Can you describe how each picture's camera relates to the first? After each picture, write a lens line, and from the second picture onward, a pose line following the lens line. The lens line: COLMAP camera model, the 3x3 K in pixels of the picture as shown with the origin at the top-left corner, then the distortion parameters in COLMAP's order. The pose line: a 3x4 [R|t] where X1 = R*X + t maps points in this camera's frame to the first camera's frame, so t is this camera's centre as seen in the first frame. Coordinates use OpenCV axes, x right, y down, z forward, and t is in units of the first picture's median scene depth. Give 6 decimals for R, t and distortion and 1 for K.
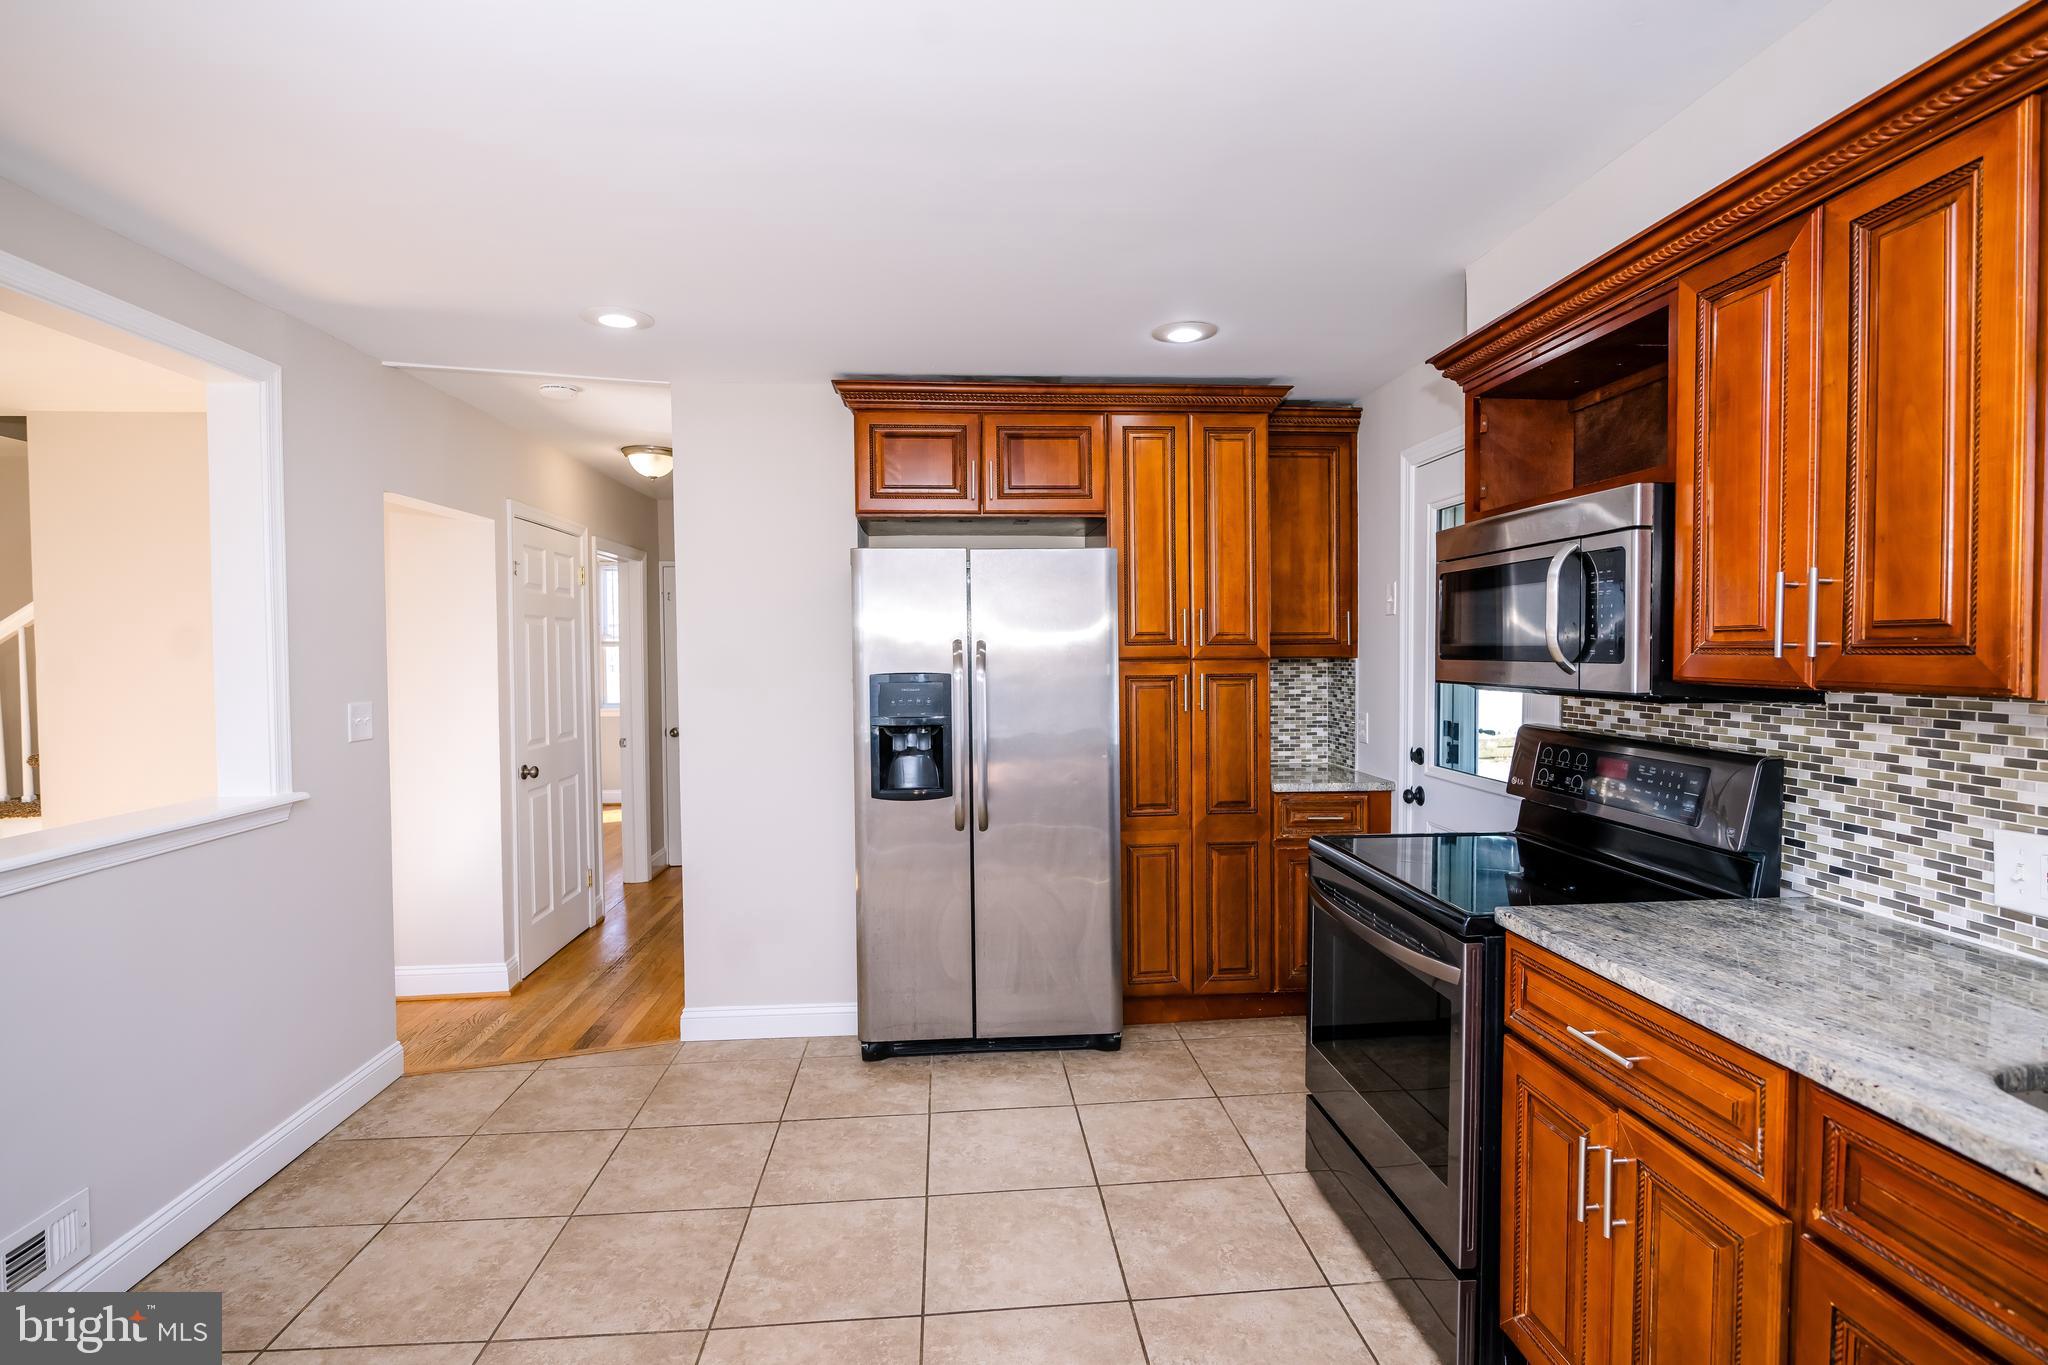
lens RADIAL K [[969.5, 0, 1020.0], [0, 969.5, 682.1], [0, 0, 1]] dist [-0.009325, -0.001558]
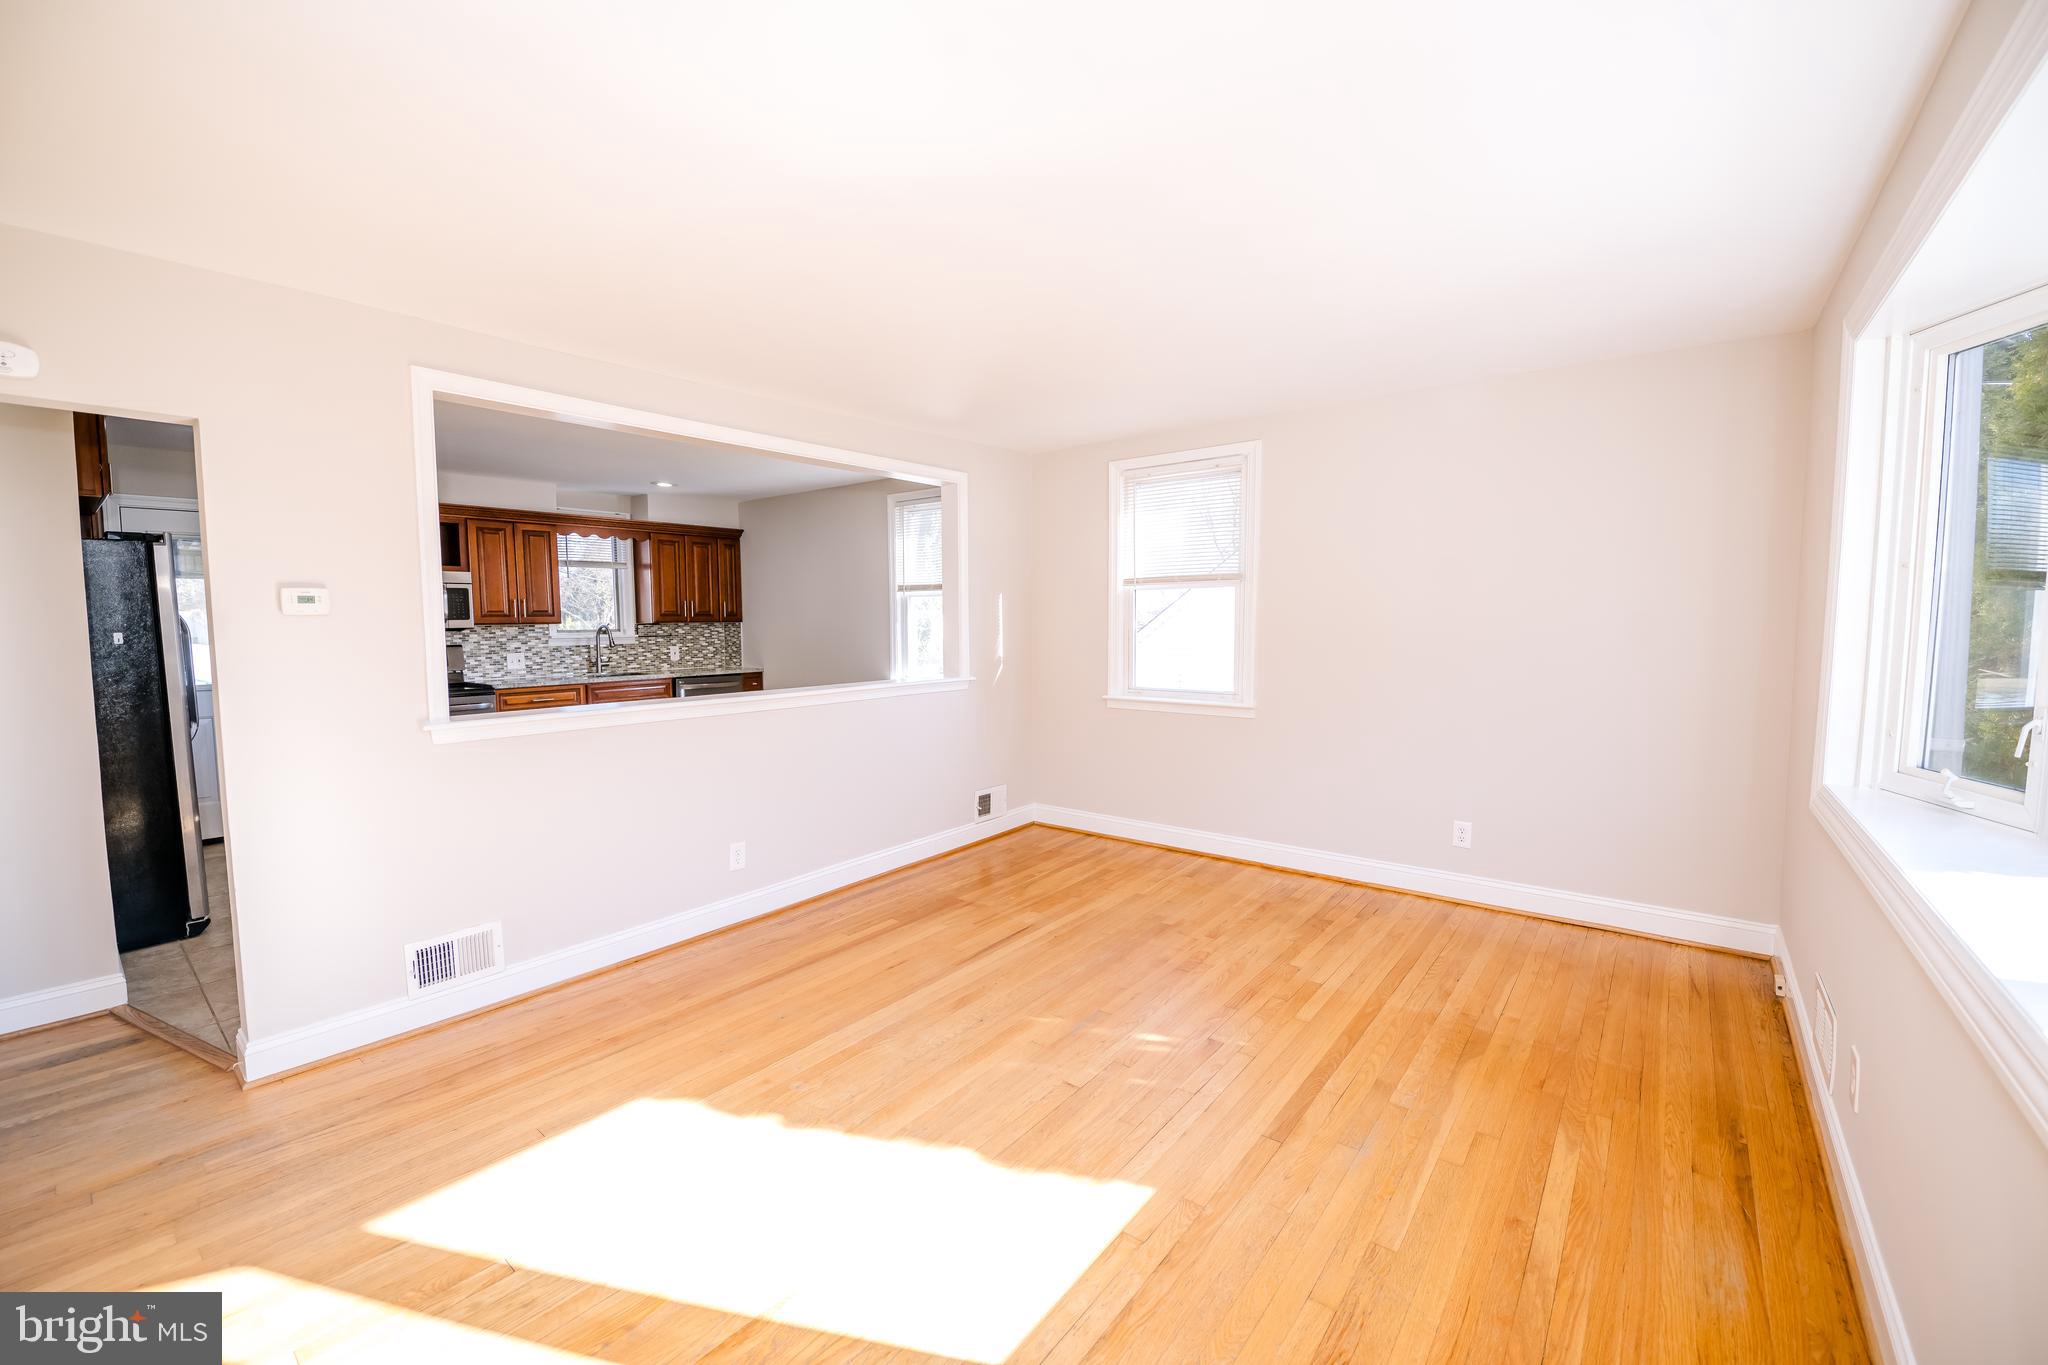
lens RADIAL K [[820.9, 0, 1030.8], [0, 820.9, 677.0], [0, 0, 1]] dist [-0.013629, -0.001684]
pose [[-0.733071, -0.036426, 0.679176, -1.861403], [0.036623, 0.995002, 0.092894, -0.007421], [-0.679165, 0.092972, -0.728073, 1.102908]]
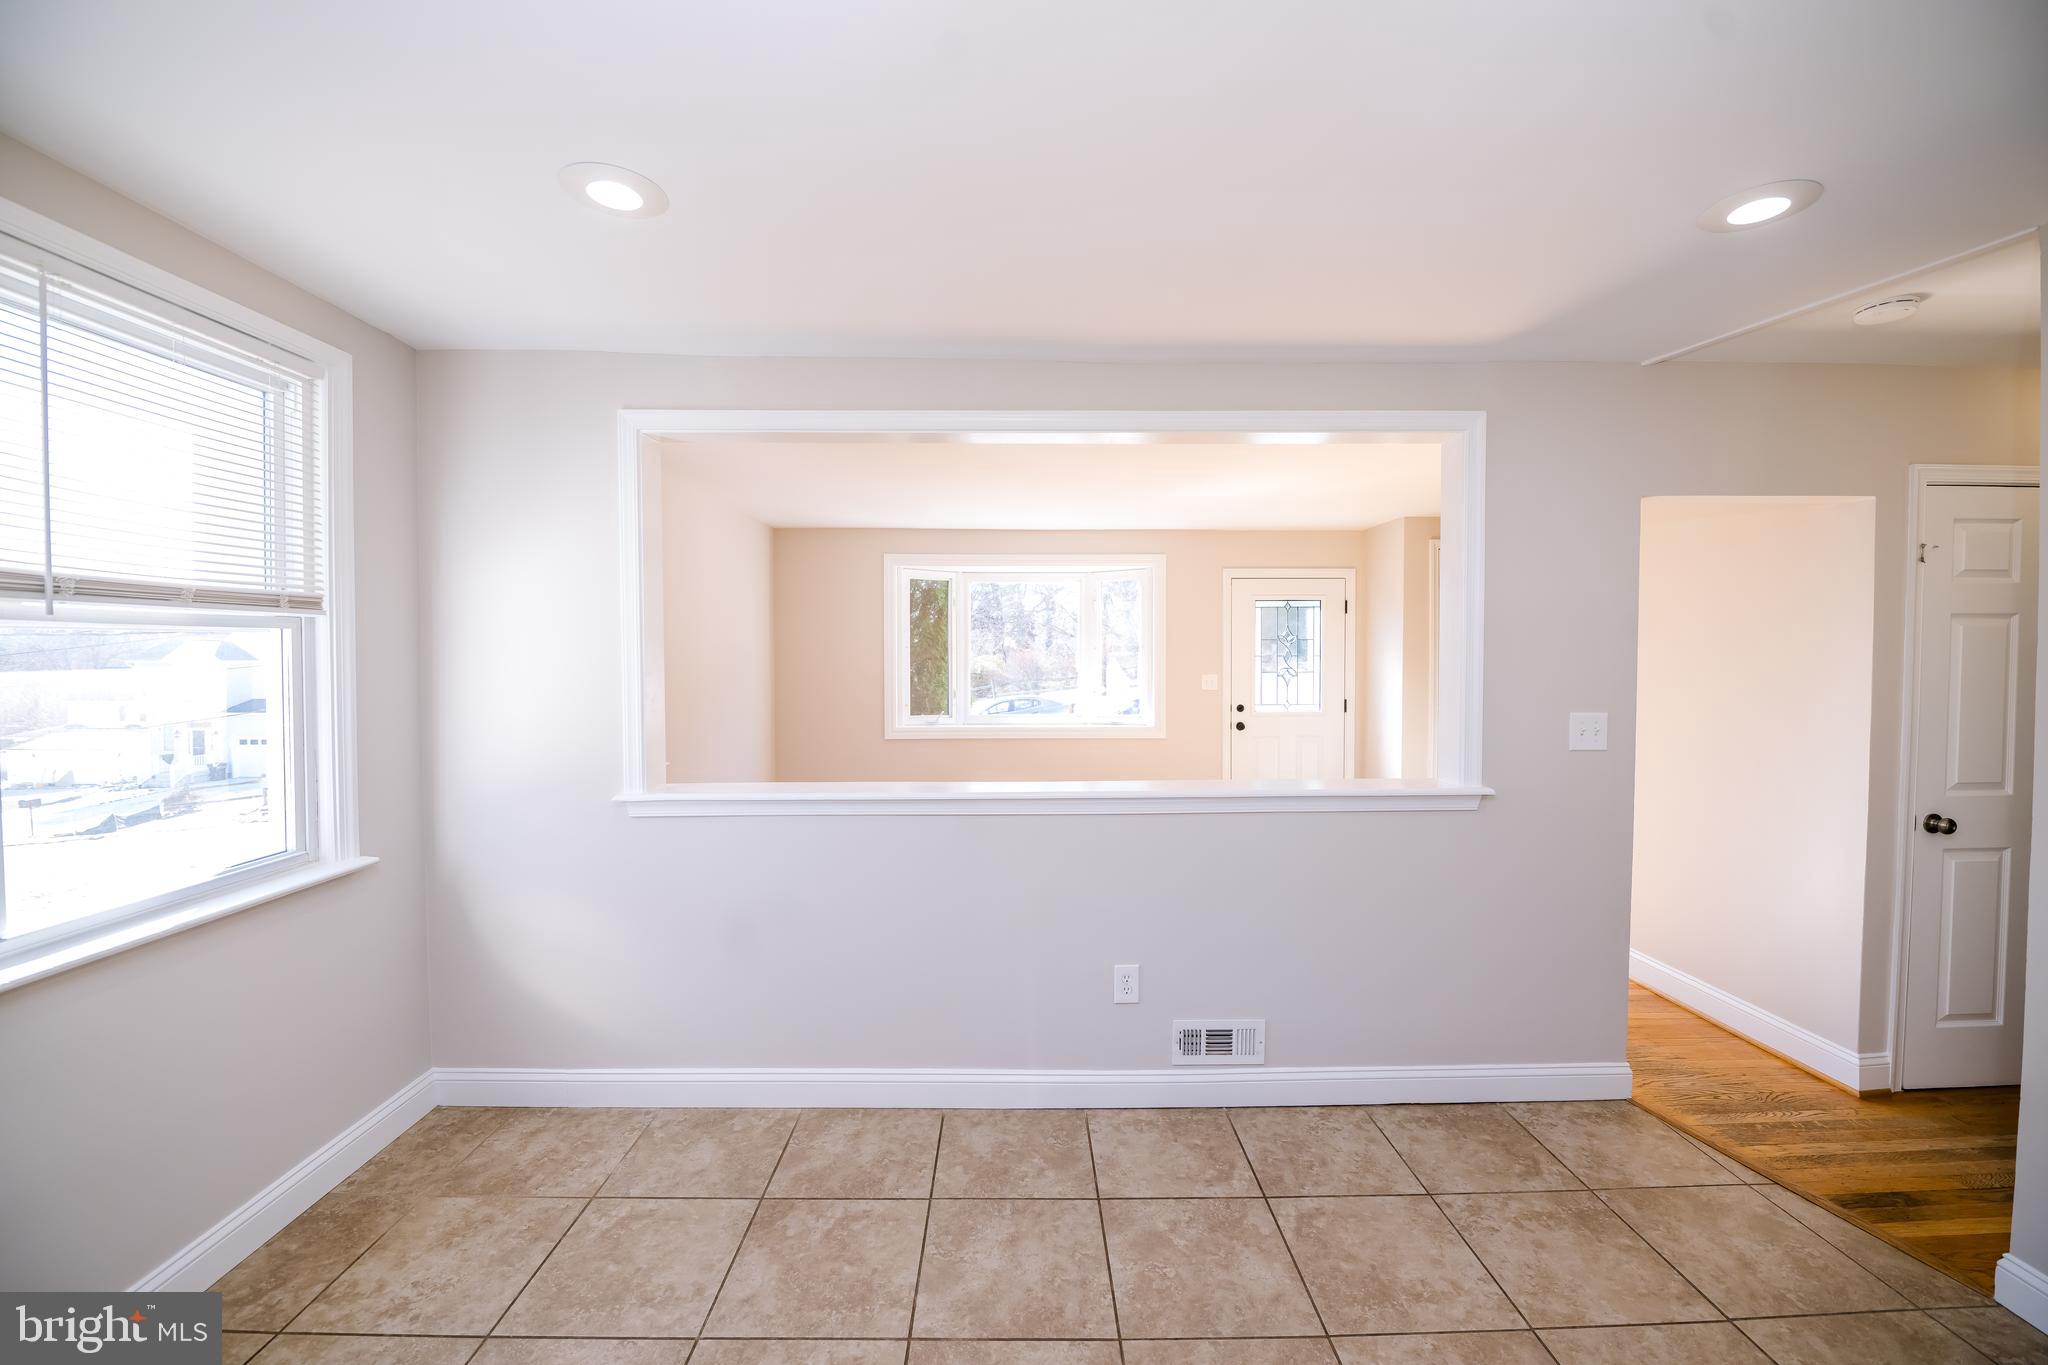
lens RADIAL K [[820.9, 0, 1029.7], [0, 820.9, 670.6], [0, 0, 1]] dist [-0.013629, -0.001684]
pose [[-0.052966, 0.032565, -0.998065, 0.210040], [-0.033768, 0.998838, 0.034382, -0.033700], [0.998025, 0.035523, -0.051805, 0.468224]]
